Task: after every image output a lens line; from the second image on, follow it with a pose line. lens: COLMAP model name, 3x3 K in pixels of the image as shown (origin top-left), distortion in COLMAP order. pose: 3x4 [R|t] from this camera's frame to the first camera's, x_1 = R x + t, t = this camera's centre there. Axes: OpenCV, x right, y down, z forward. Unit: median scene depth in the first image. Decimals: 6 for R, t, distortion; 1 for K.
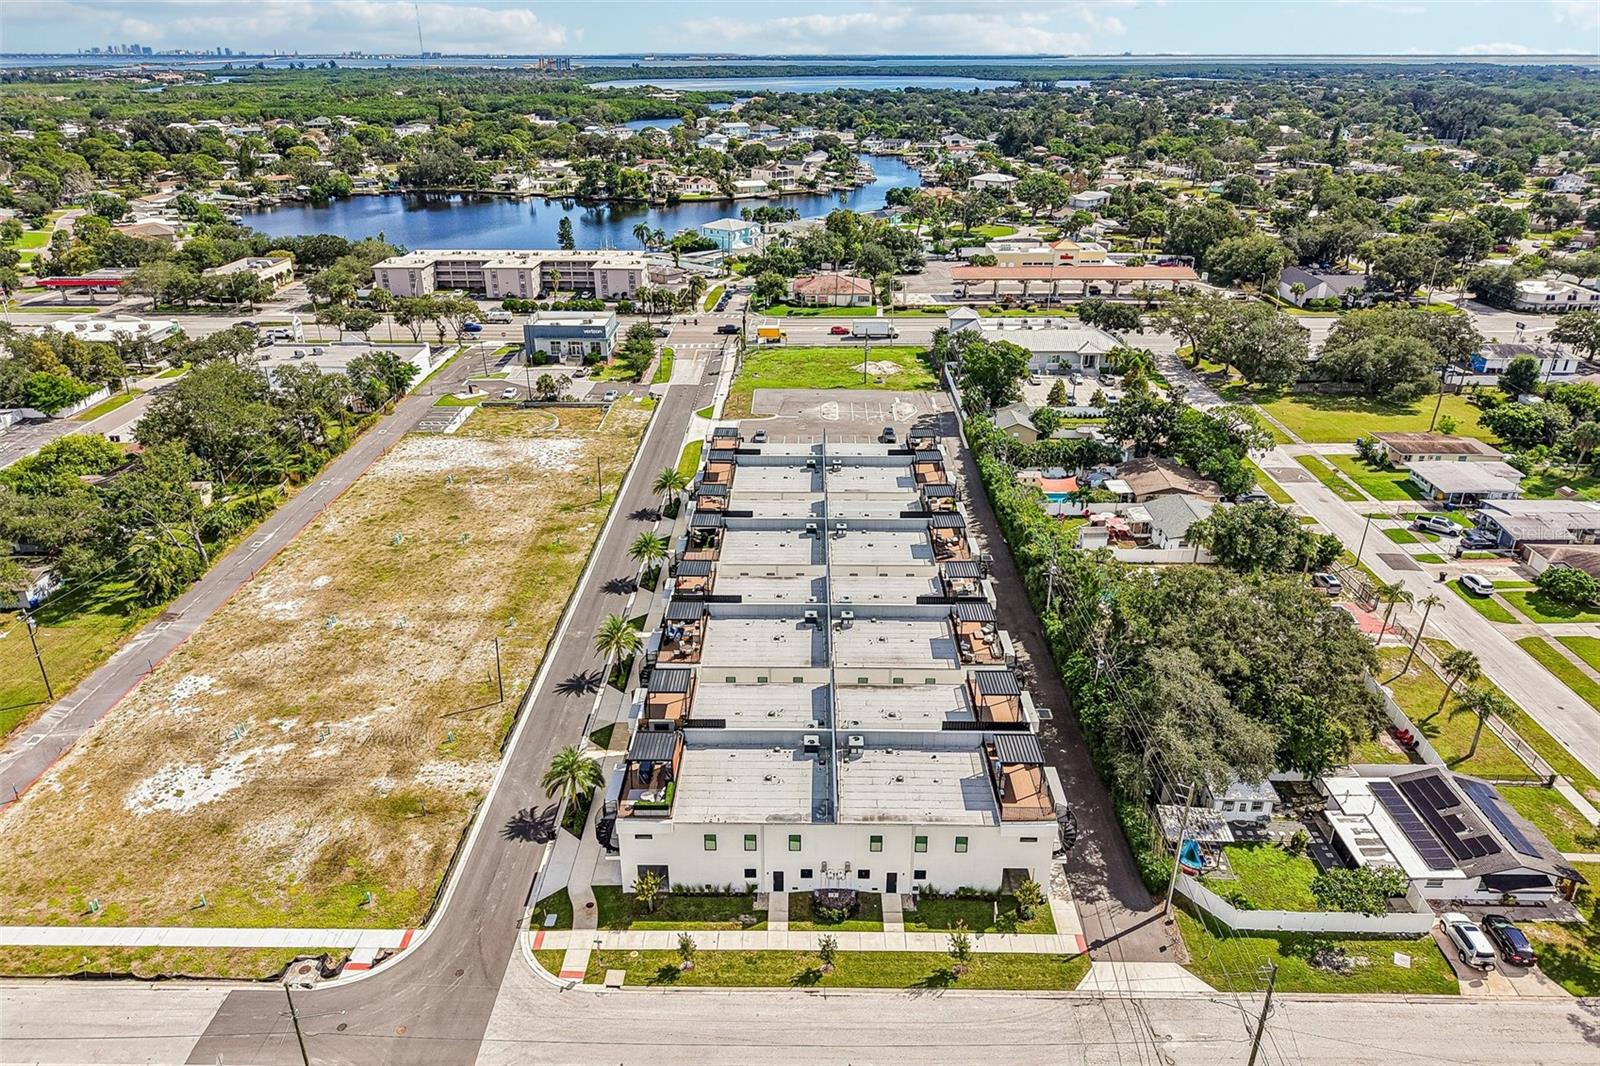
lens RADIAL K [[1069.1, 0, 804.4], [0, 1069.1, 537.9], [0, 0, 1]] dist [0.016651, -0.016531]
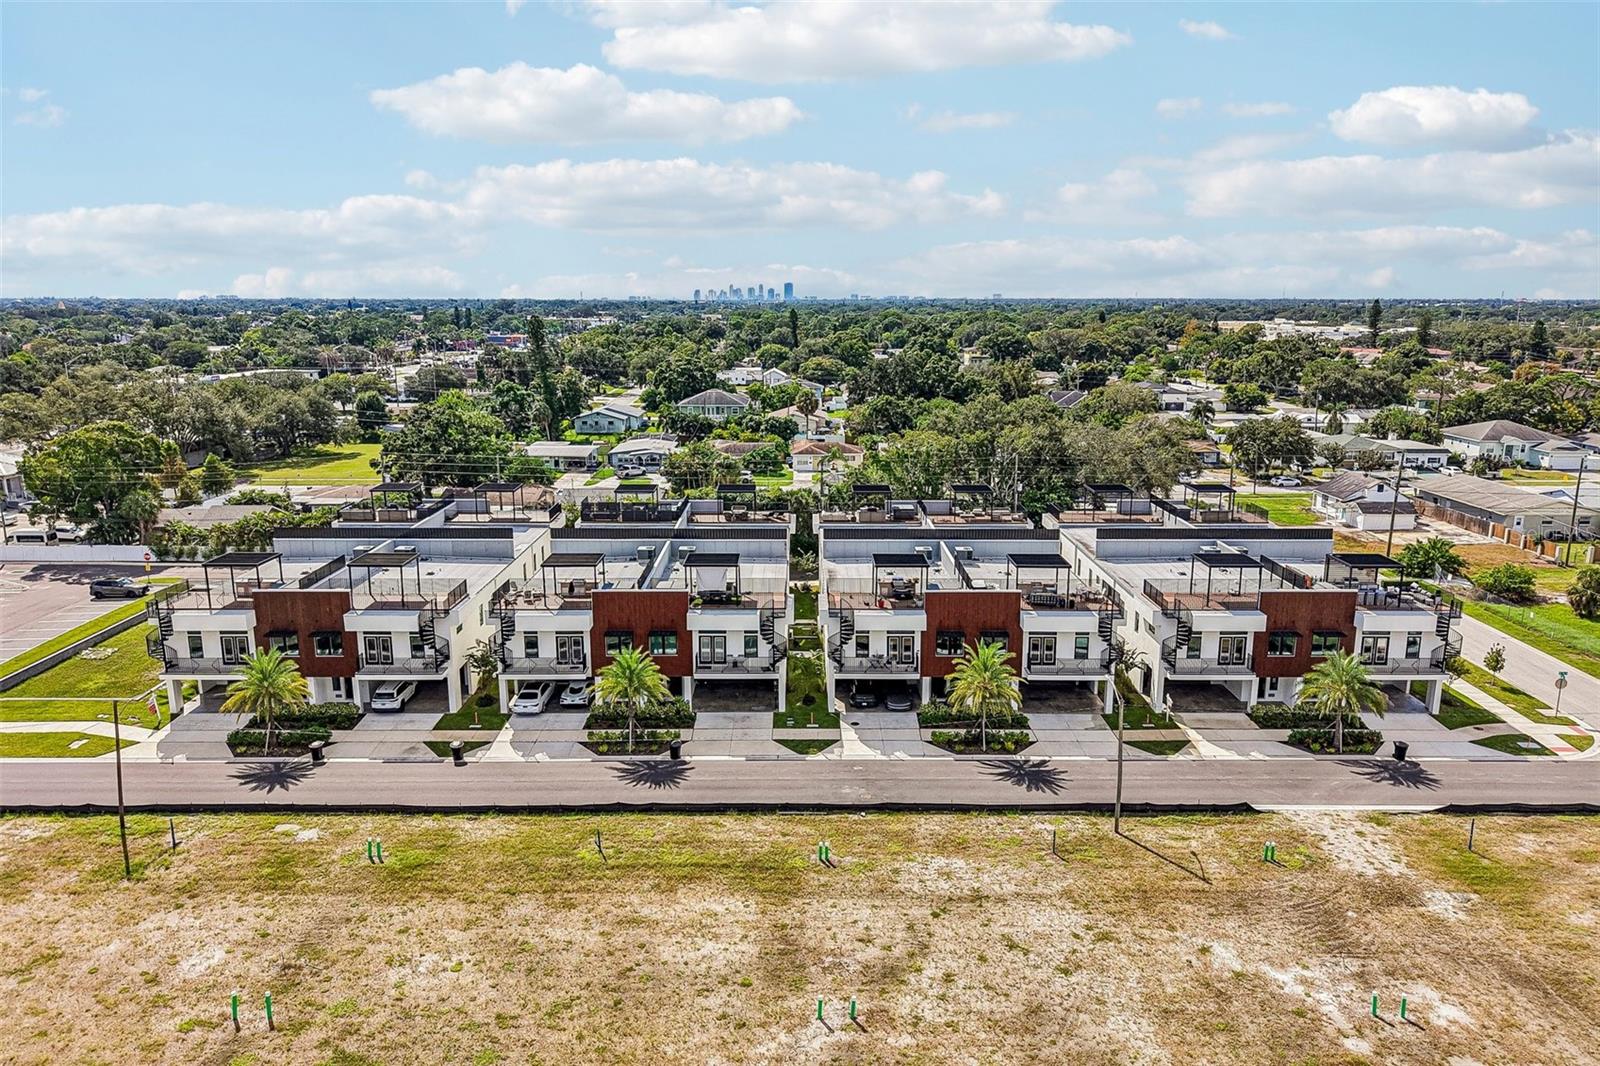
lens RADIAL K [[1069.1, 0, 806.9], [0, 1069.1, 532.5], [0, 0, 1]] dist [0.016651, -0.016531]
pose [[-0.015301, -0.201126, 0.979446, -0.454174], [0.419470, 0.887902, 0.188880, -0.083072], [-0.907640, 0.413738, 0.070780, 0.618346]]
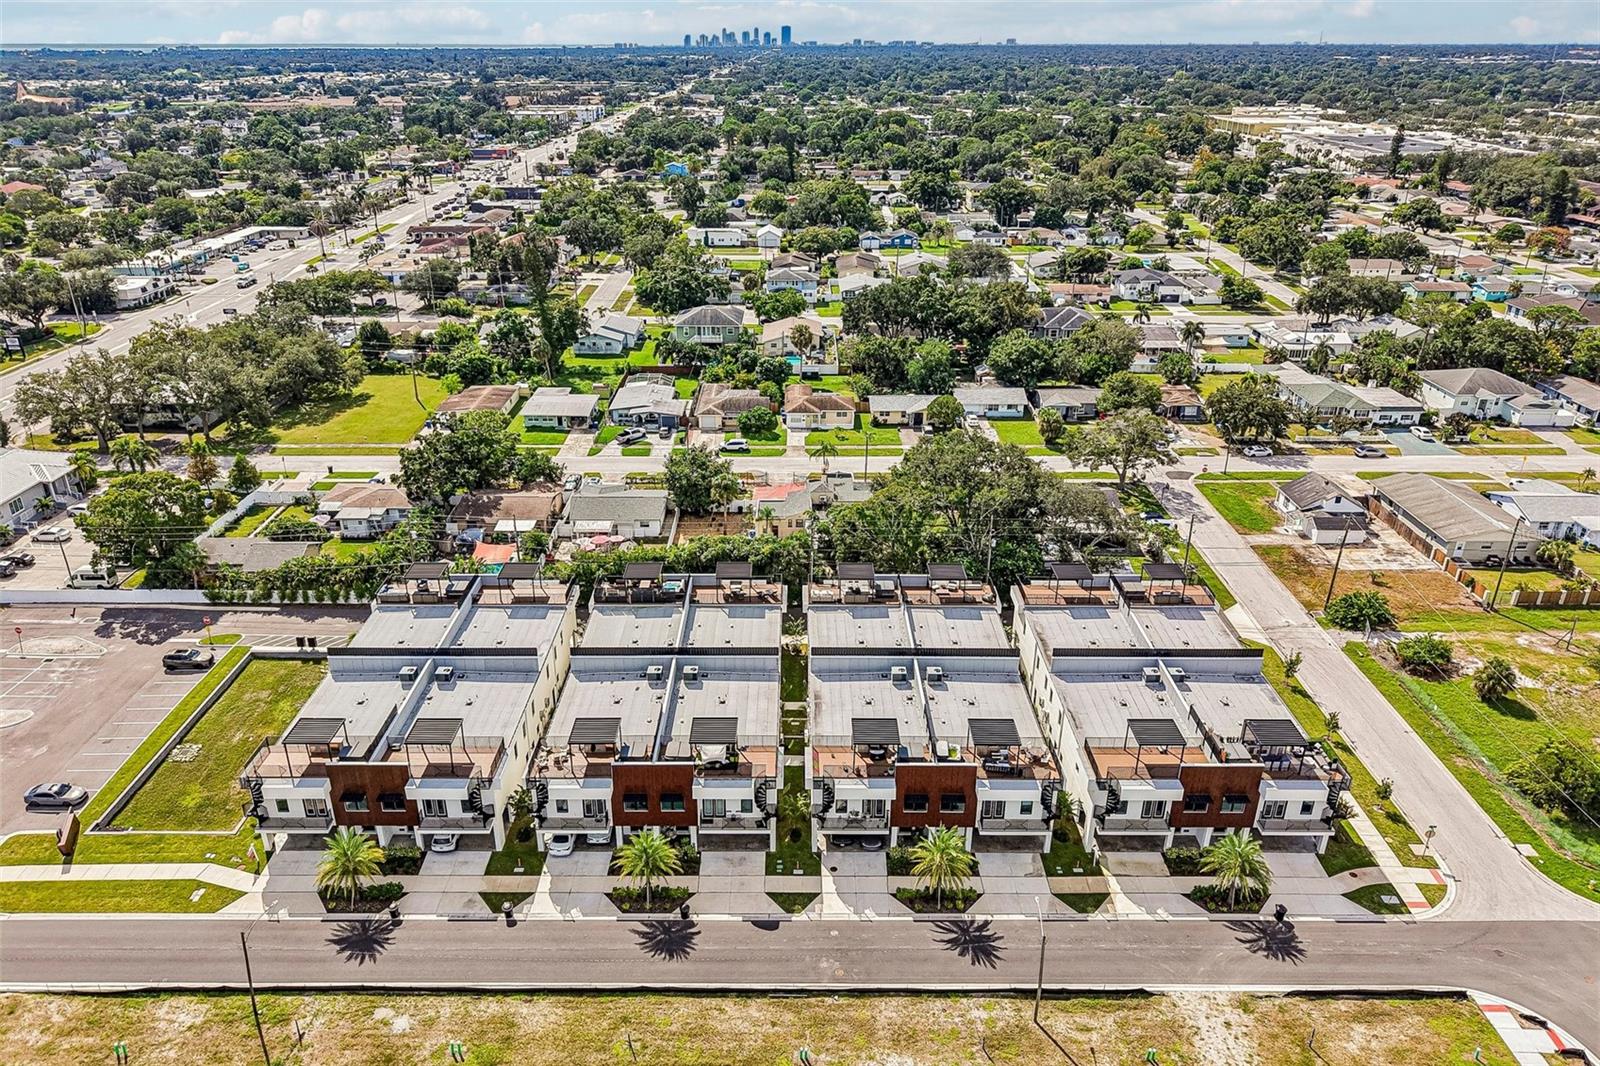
lens RADIAL K [[1069.1, 0, 793.9], [0, 1069.1, 530.7], [0, 0, 1]] dist [0.016651, -0.016531]
pose [[-0.005329, -0.411399, 0.911440, -0.453440], [0.411550, 0.829782, 0.376947, -0.244435], [-0.911372, 0.377112, 0.164889, 0.542676]]
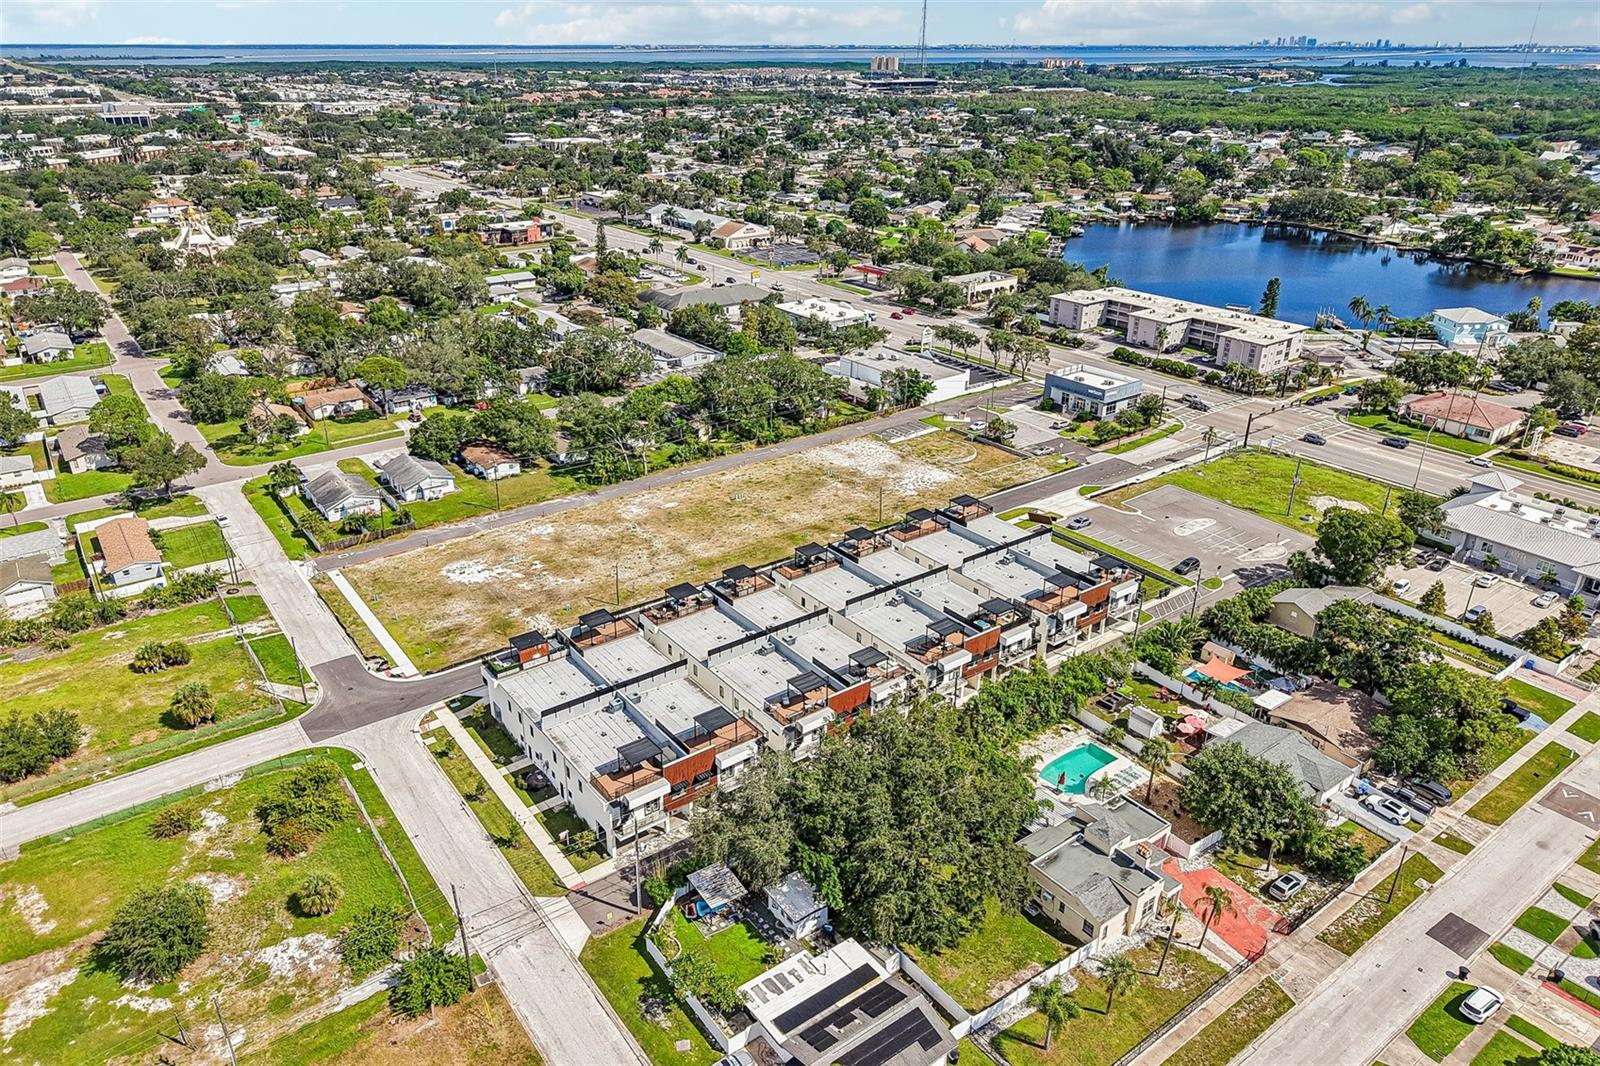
lens RADIAL K [[1069.1, 0, 799.1], [0, 1069.1, 531.1], [0, 0, 1]] dist [0.016651, -0.016531]
pose [[0.601425, 0.332019, -0.726672, 0.565442], [-0.330499, 0.931476, 0.152060, -0.157670], [0.727364, 0.148712, 0.669945, 0.089266]]
